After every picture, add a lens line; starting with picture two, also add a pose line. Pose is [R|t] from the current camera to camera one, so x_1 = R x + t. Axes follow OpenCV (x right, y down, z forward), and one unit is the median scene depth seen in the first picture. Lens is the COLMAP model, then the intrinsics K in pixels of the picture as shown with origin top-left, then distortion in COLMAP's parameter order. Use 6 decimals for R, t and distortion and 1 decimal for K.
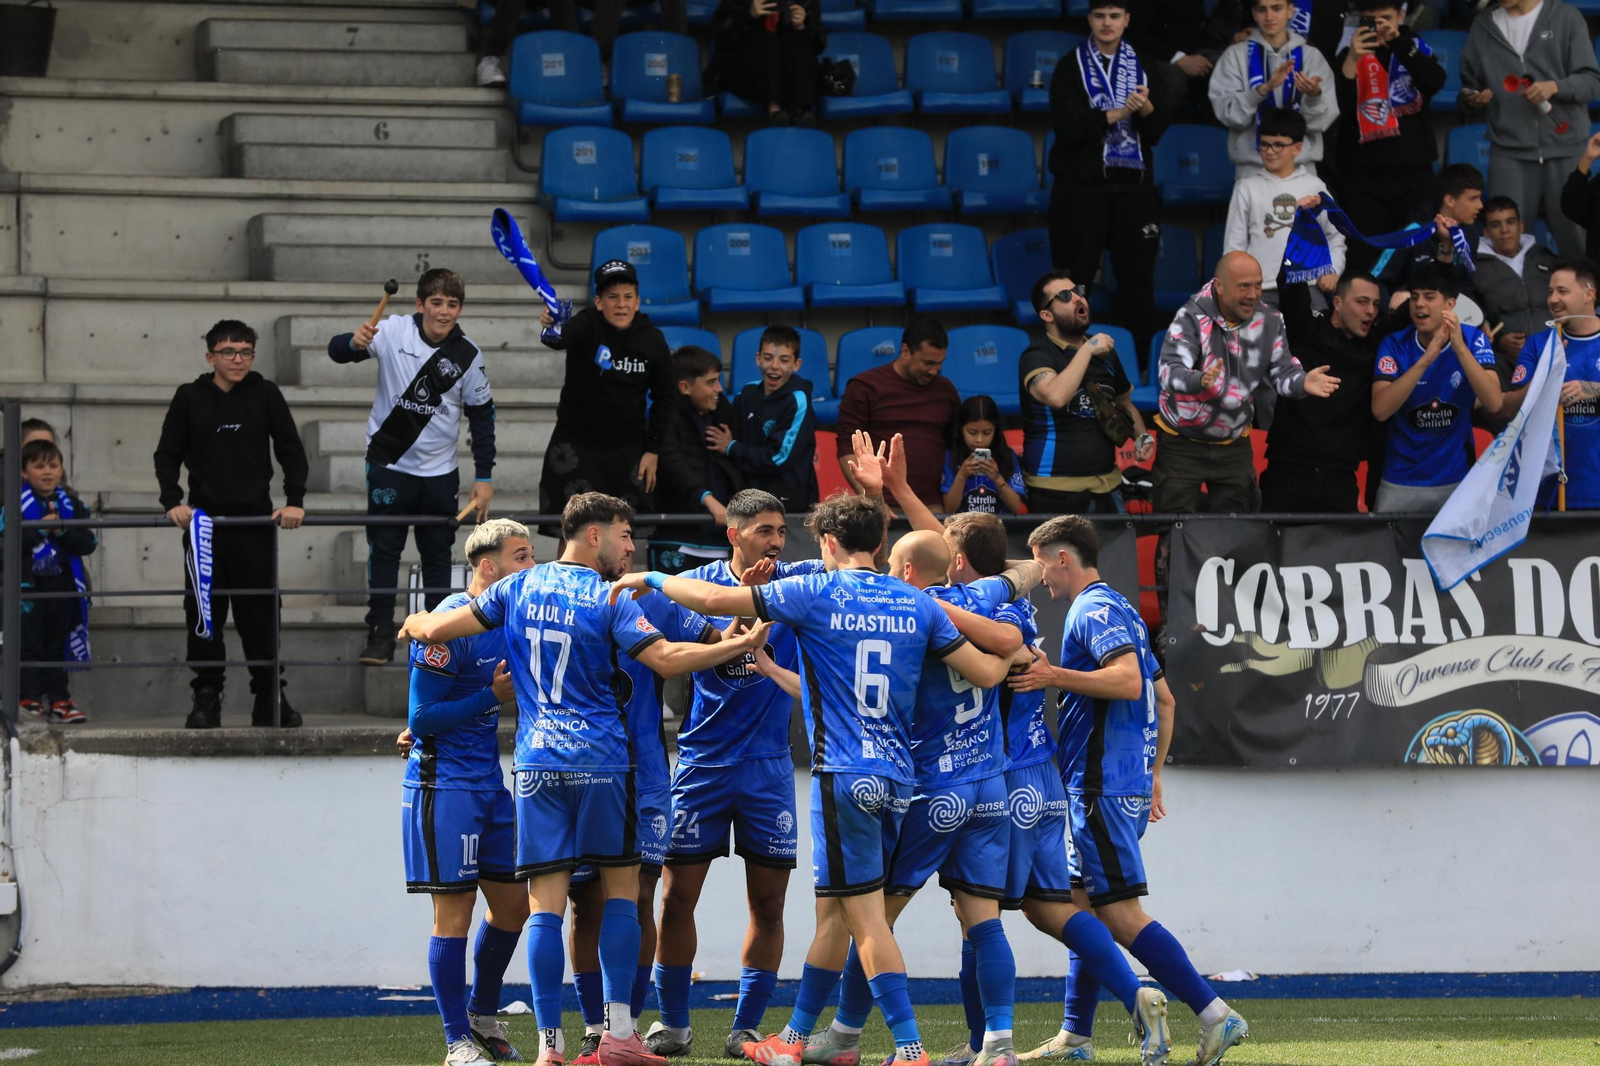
lens RADIAL K [[9359.4, 0, 761.8], [0, 9359.4, 523.6], [0, 0, 1]] dist [2.300937, 0.000000]
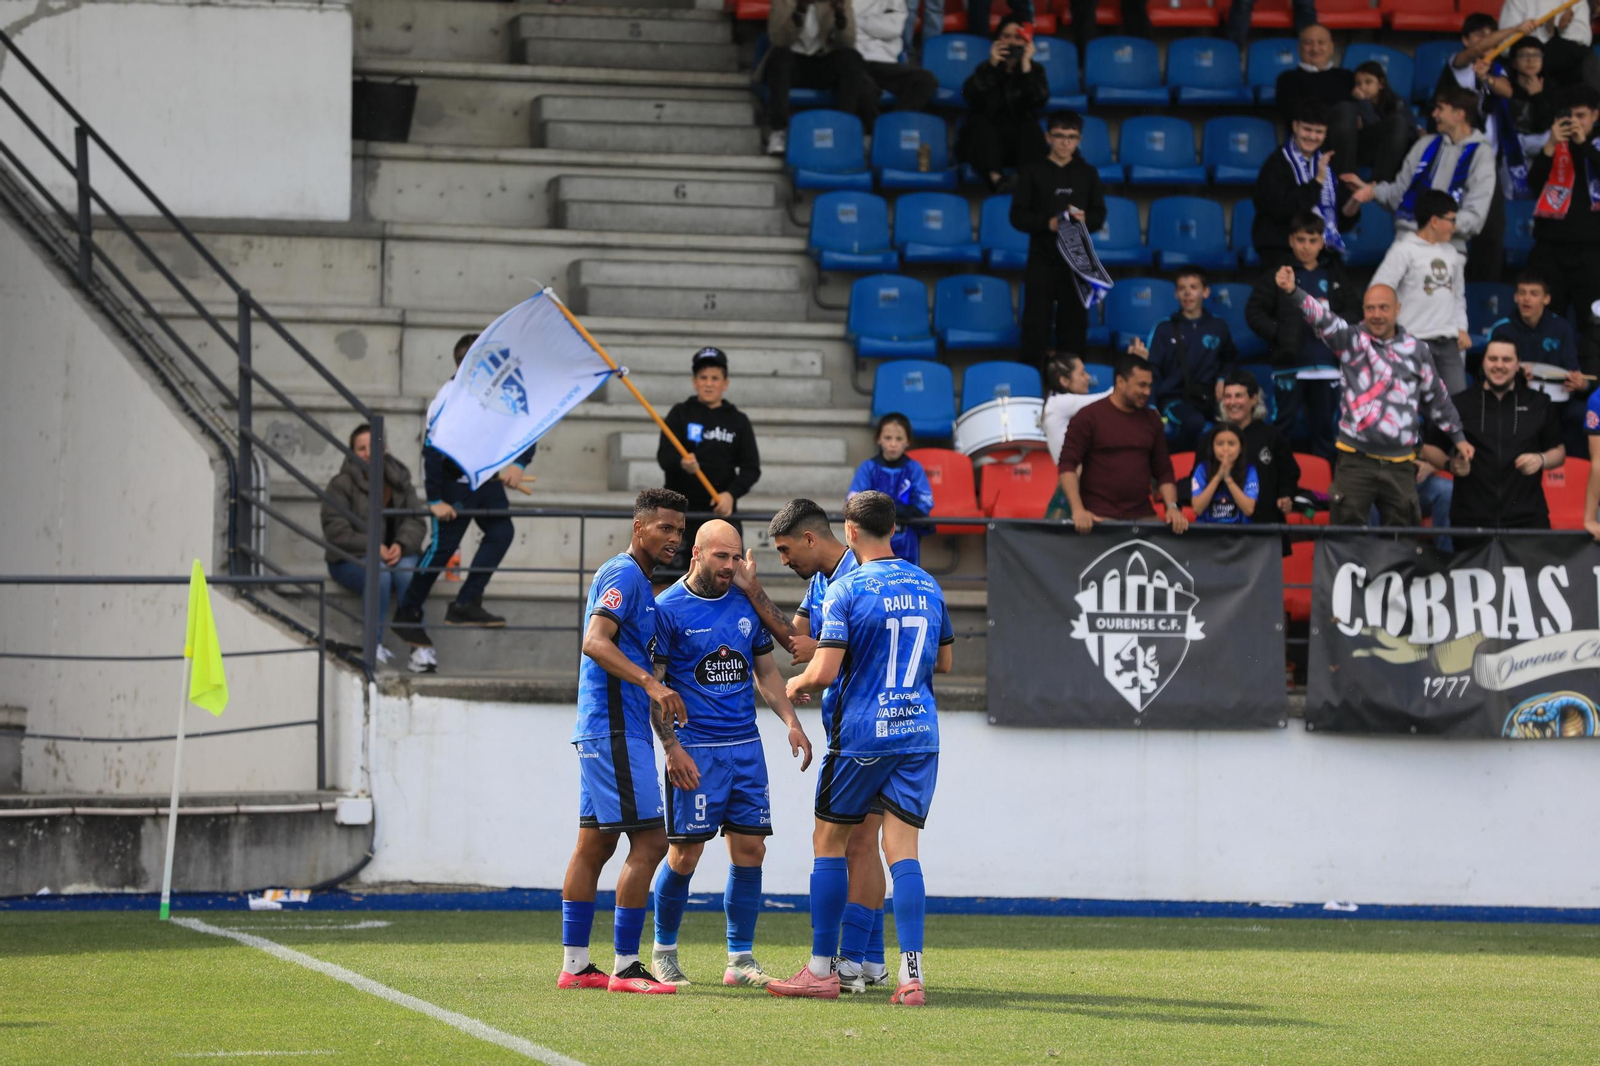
lens RADIAL K [[9359.4, 0, 797.0], [0, 9359.4, 539.8], [0, 0, 1]] dist [2.300937, 0.000000]
pose [[0.999227, 0.025191, -0.030187, 0.012288], [-0.025070, 0.999676, 0.004375, -0.002738], [0.030287, -0.003615, 0.999535, -0.205570]]
